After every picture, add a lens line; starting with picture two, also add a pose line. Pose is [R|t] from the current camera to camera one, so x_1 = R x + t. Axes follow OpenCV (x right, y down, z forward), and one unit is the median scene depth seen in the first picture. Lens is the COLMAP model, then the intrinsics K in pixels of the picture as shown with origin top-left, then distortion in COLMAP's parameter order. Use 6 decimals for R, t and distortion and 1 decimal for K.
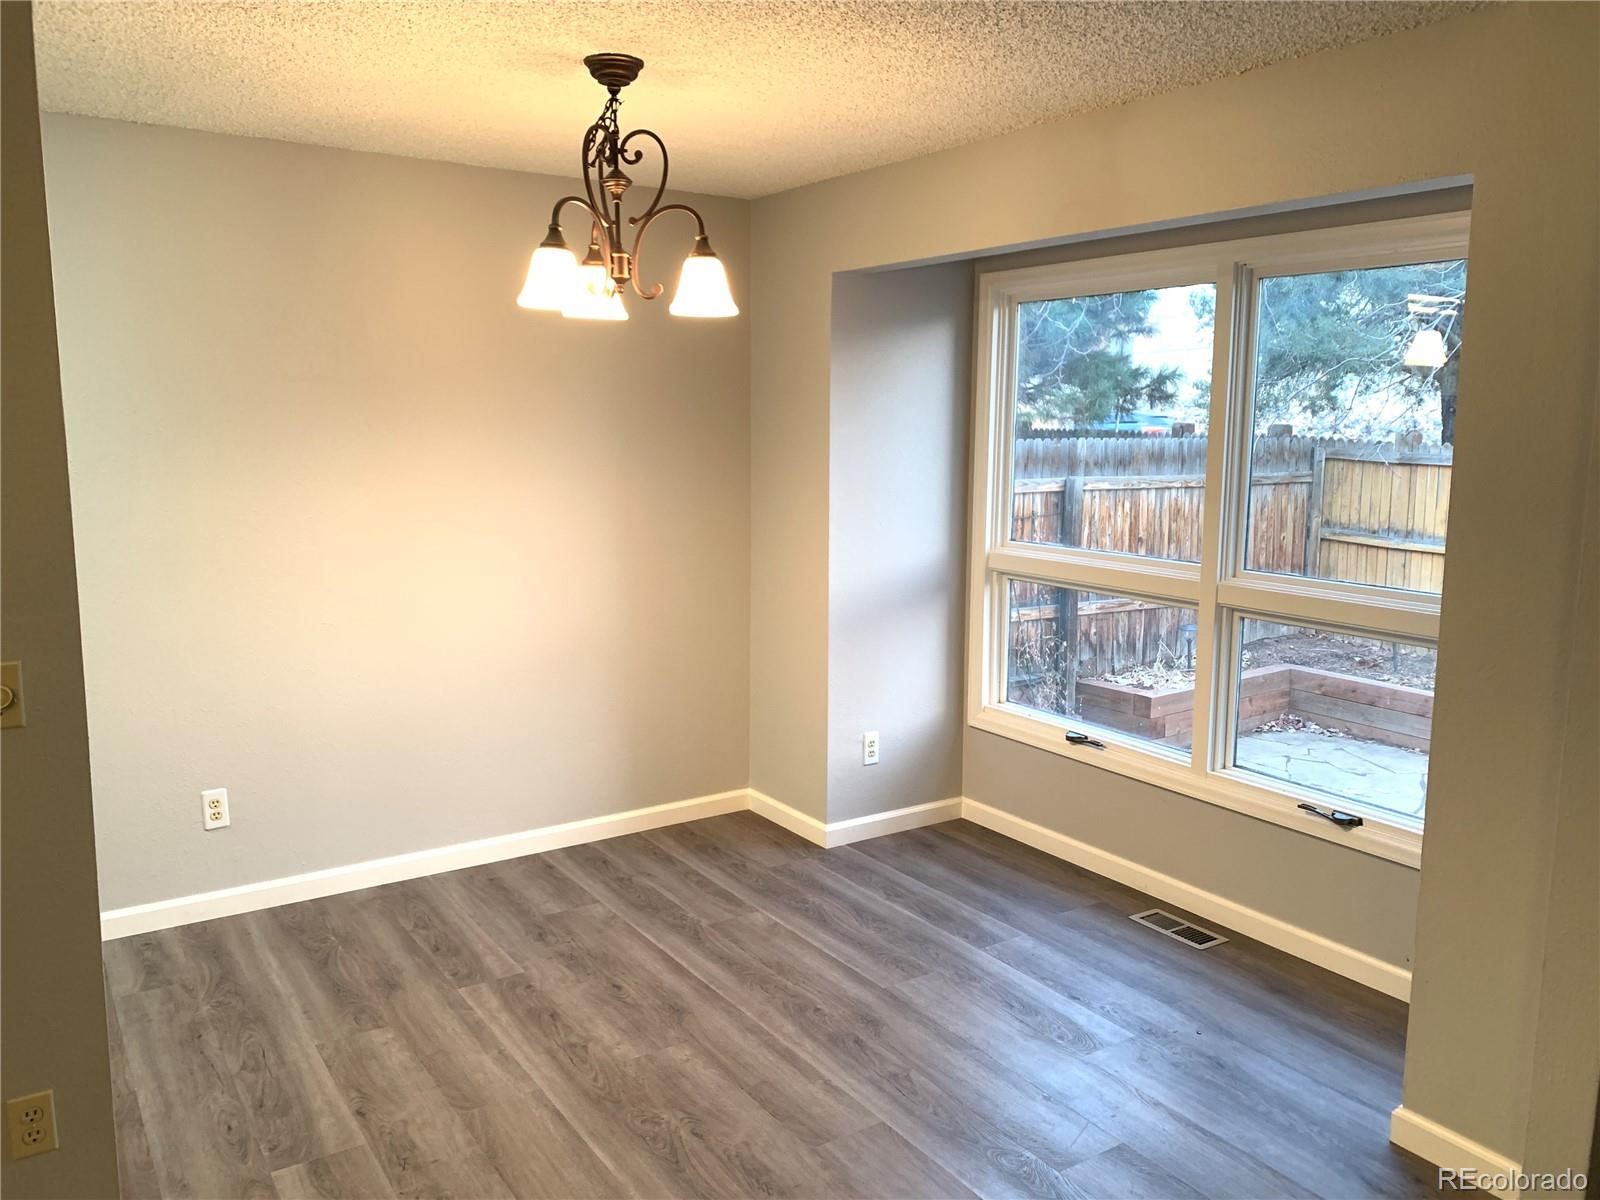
lens RADIAL K [[1222.7, 0, 705.2], [0, 1222.7, 598.5], [0, 0, 1]] dist [0.049161, -0.041684]
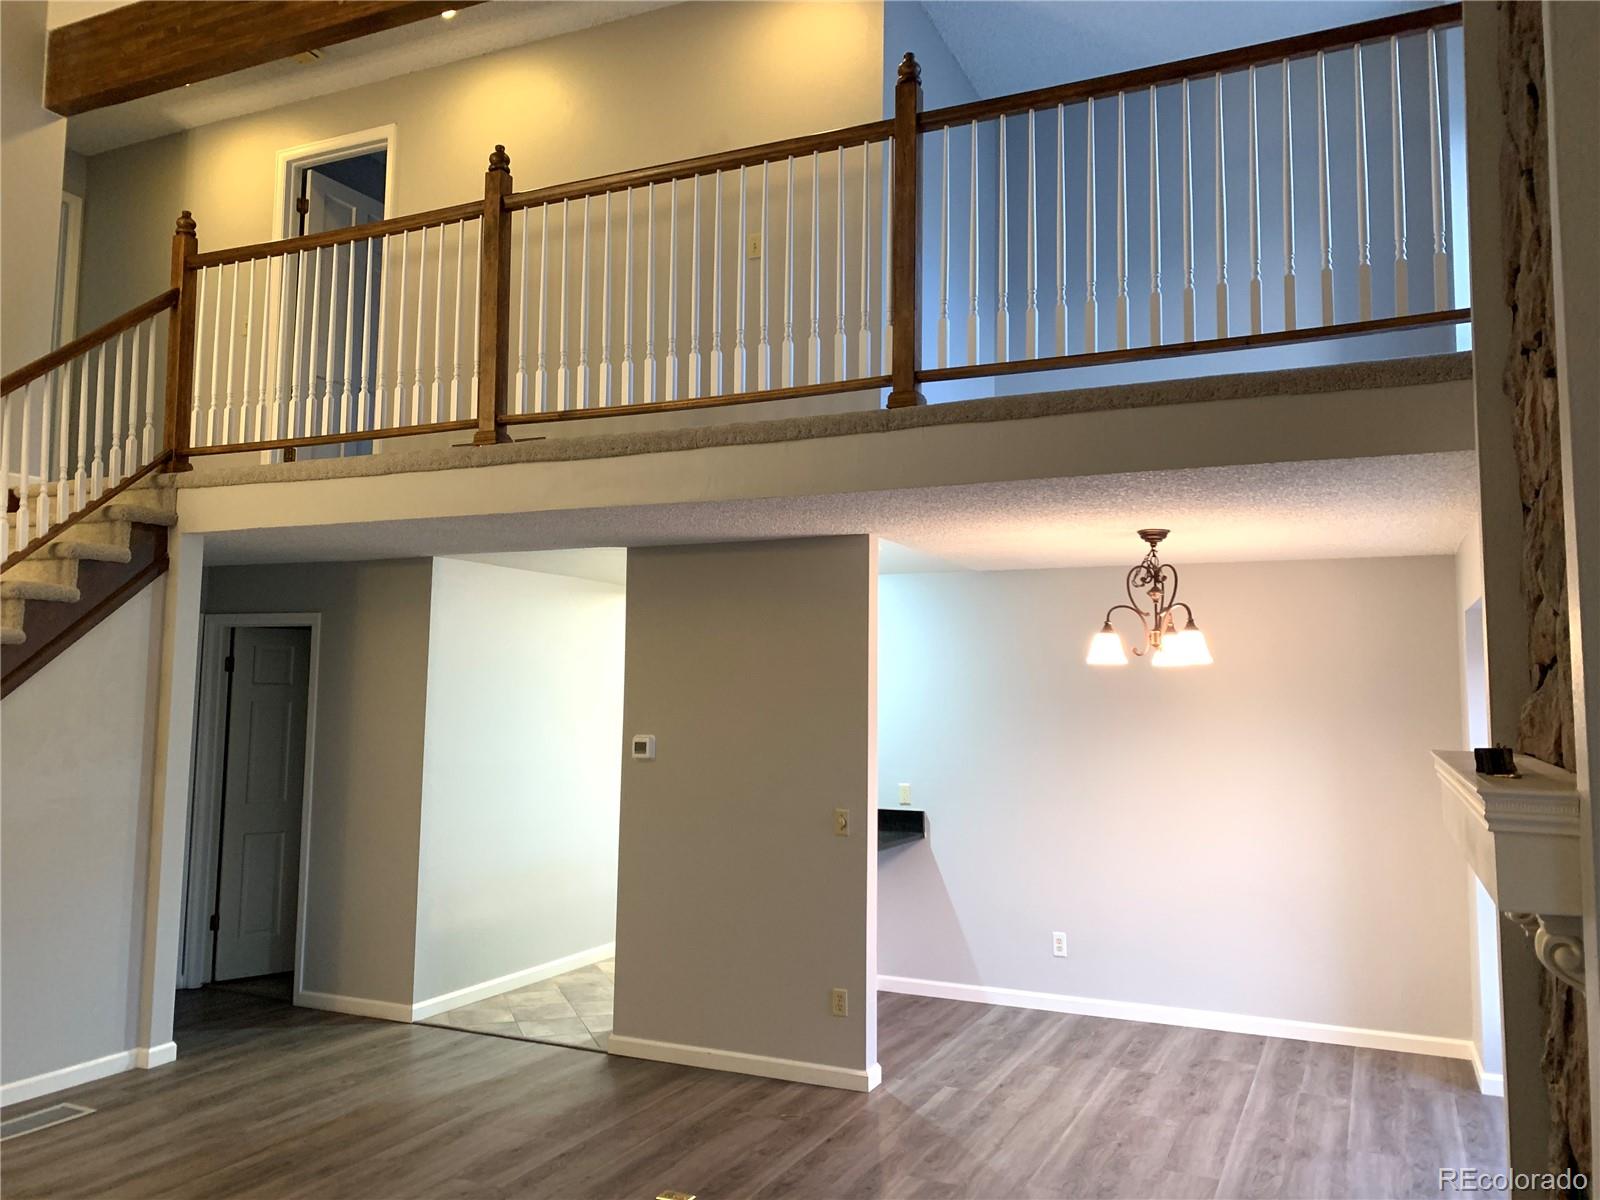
lens RADIAL K [[1222.7, 0, 800.5], [0, 1222.7, 589.2], [0, 0, 1]] dist [0.049161, -0.041684]
pose [[0.512863, -0.081991, -0.854546, 1.085339], [-0.136306, 0.975024, -0.175355, 0.042408], [0.847580, 0.206413, 0.488878, -0.300182]]
